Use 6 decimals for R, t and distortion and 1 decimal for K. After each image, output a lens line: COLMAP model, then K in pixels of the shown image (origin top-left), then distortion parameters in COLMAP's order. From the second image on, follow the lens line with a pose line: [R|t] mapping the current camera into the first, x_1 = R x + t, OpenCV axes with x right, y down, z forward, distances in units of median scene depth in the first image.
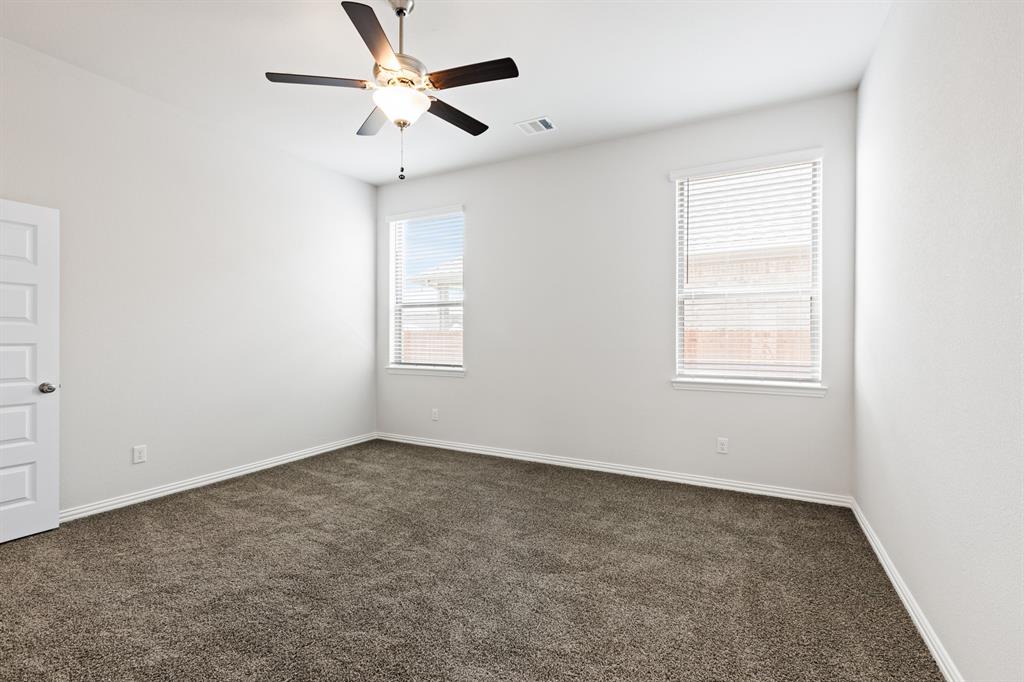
lens RADIAL K [[468.4, 0, 509.5], [0, 468.4, 338.5], [0, 0, 1]] dist [-0.000584, -0.000087]
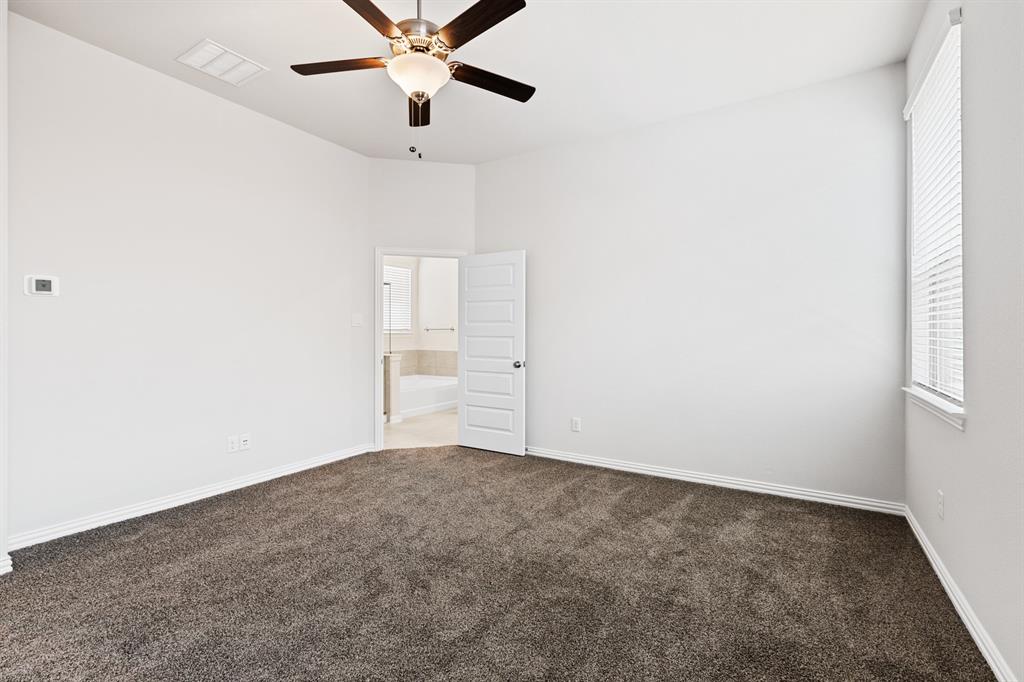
lens RADIAL K [[468.4, 0, 508.5], [0, 468.4, 336.2], [0, 0, 1]] dist [-0.000584, -0.000087]
pose [[-0.083761, 0.015175, -0.996370, 0.505580], [-0.002530, 0.999878, 0.015441, -0.012370], [0.996483, 0.003815, -0.083713, 0.952768]]
